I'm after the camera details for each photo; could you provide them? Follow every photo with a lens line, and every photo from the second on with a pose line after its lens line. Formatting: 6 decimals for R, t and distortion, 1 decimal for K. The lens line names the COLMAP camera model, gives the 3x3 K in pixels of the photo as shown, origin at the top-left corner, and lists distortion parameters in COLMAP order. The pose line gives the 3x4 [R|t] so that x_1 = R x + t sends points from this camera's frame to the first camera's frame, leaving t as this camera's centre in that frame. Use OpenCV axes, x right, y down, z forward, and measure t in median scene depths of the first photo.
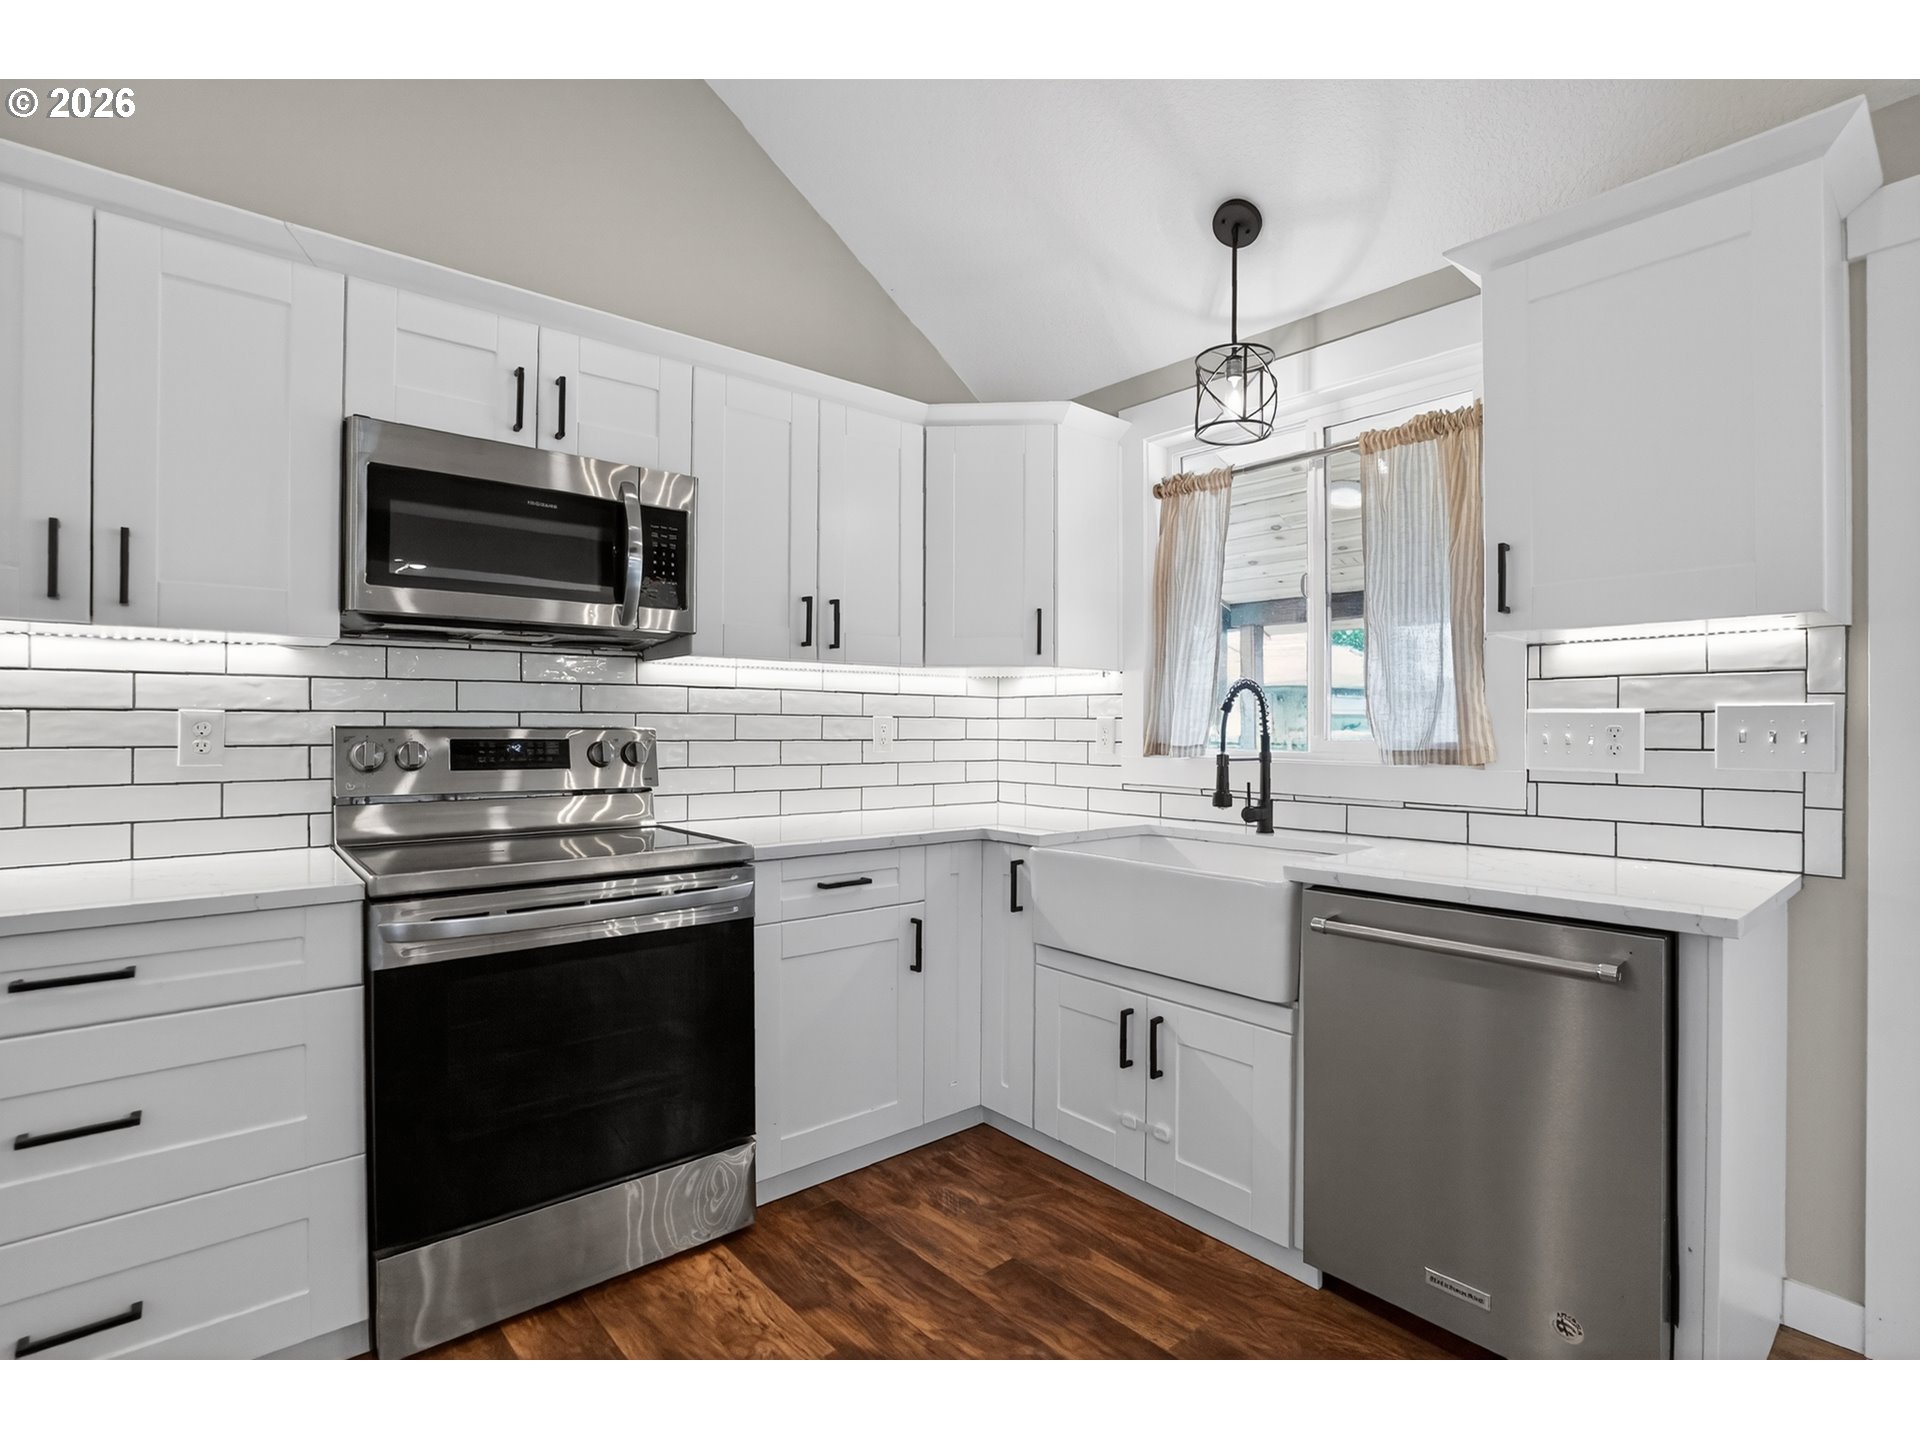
lens RADIAL K [[889.4, 0, 963.7], [0, 889.4, 727.7], [0, 0, 1]] dist [-0.045662, 0.019146]
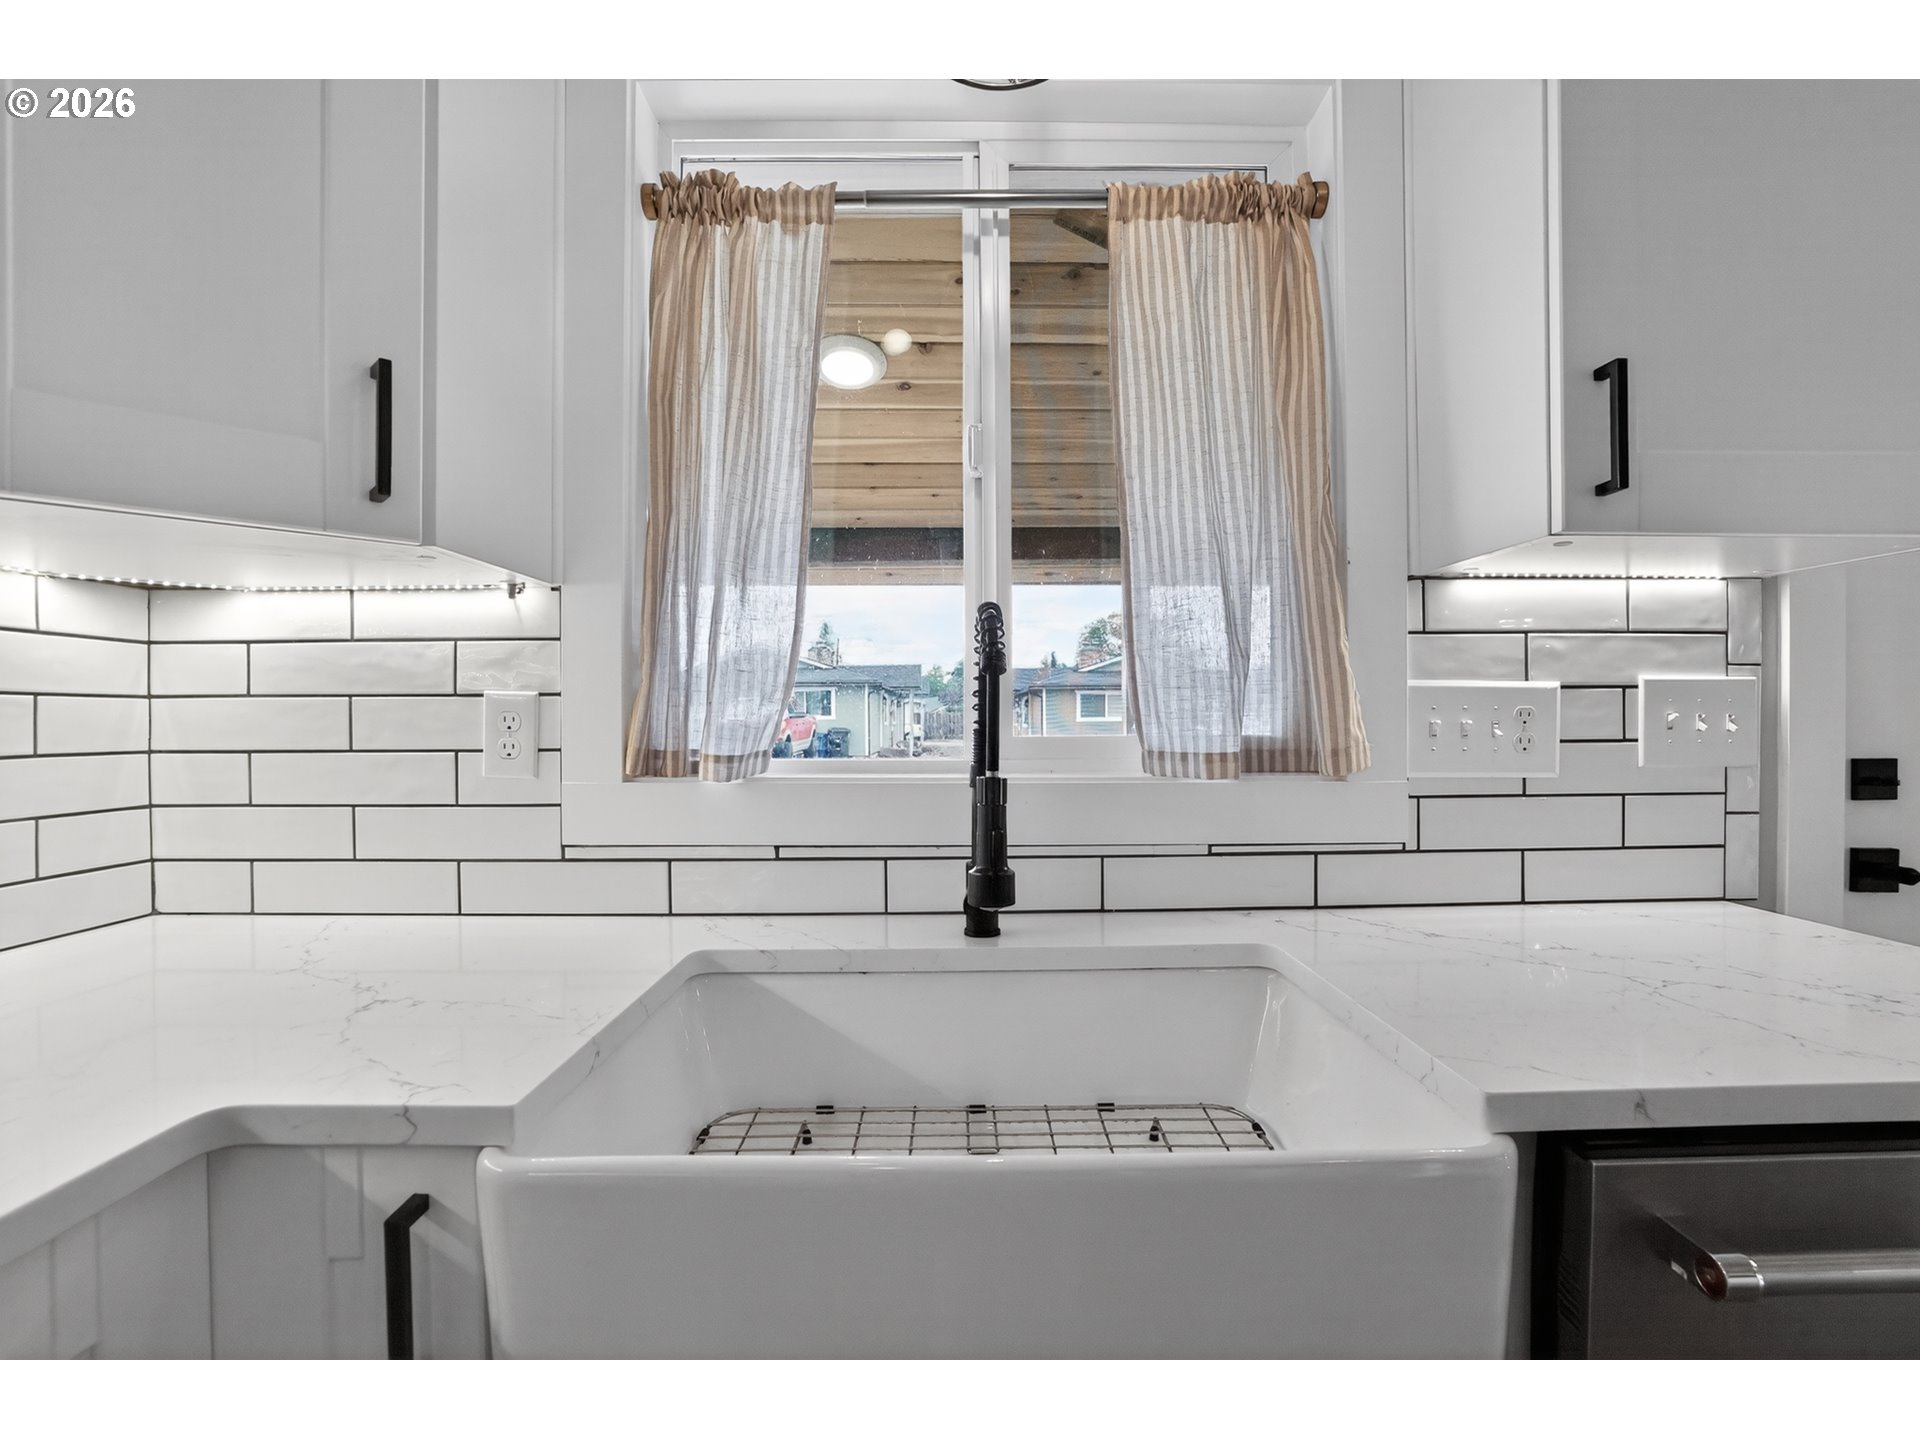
lens RADIAL K [[889.4, 0, 963.7], [0, 889.4, 727.7], [0, 0, 1]] dist [-0.045662, 0.019146]
pose [[0.639088, -0.013256, 0.769019, -0.036558], [0.007450, 0.999911, 0.011044, 0.002588], [-0.769098, -0.001329, 0.639130, 0.773292]]
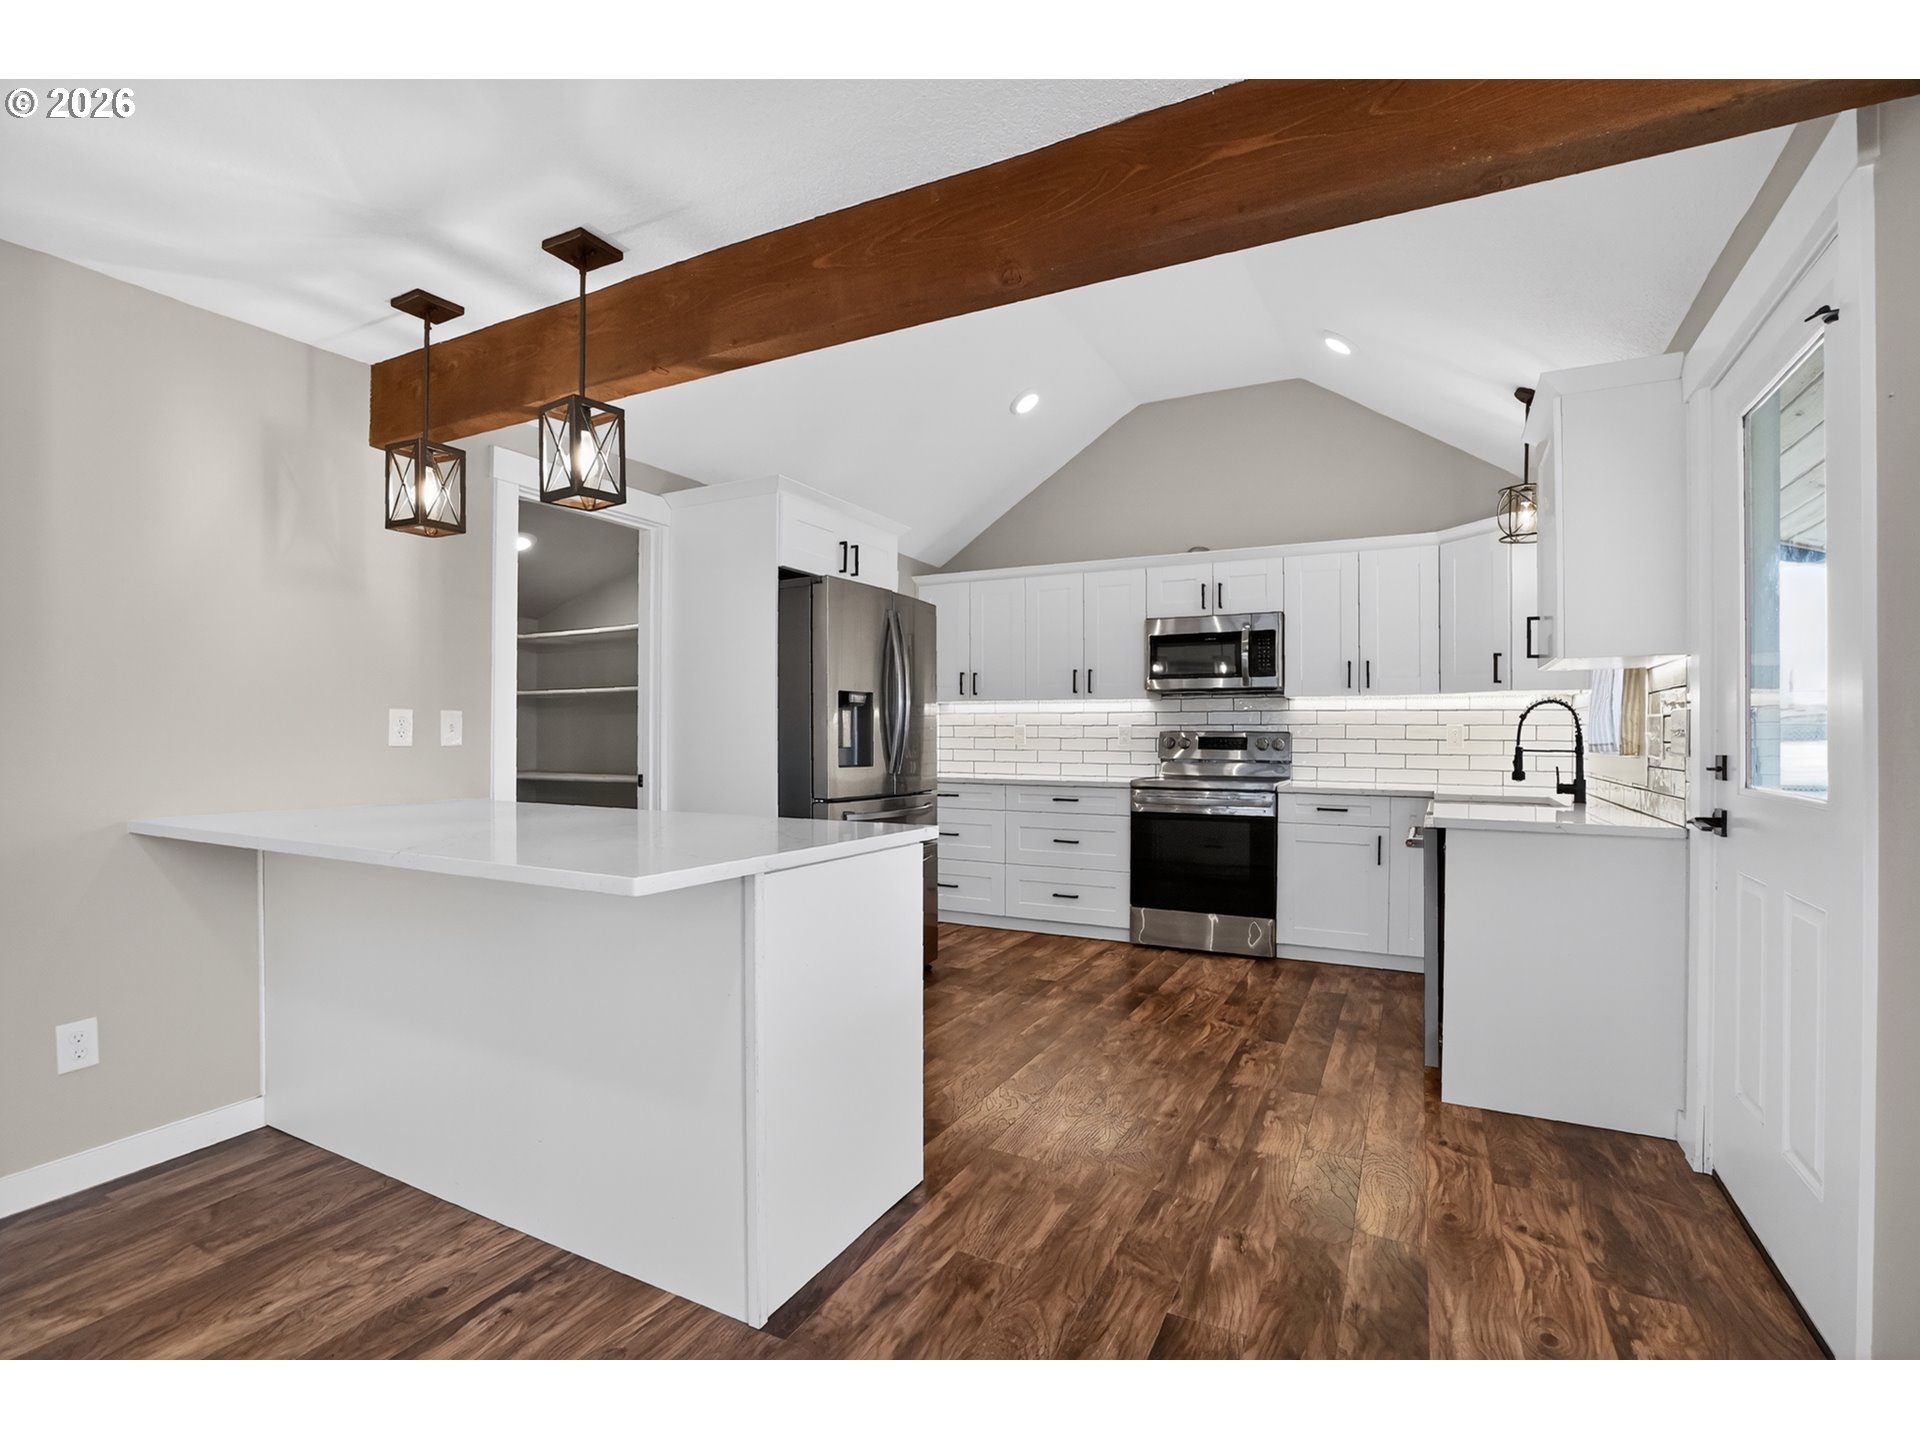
lens RADIAL K [[889.4, 0, 963.7], [0, 889.4, 727.7], [0, 0, 1]] dist [-0.045662, 0.019146]
pose [[0.370928, -0.008711, -0.928621, 1.470302], [-0.002694, 0.999942, -0.010456, 0.016800], [0.928658, 0.006380, 0.370883, -0.510664]]
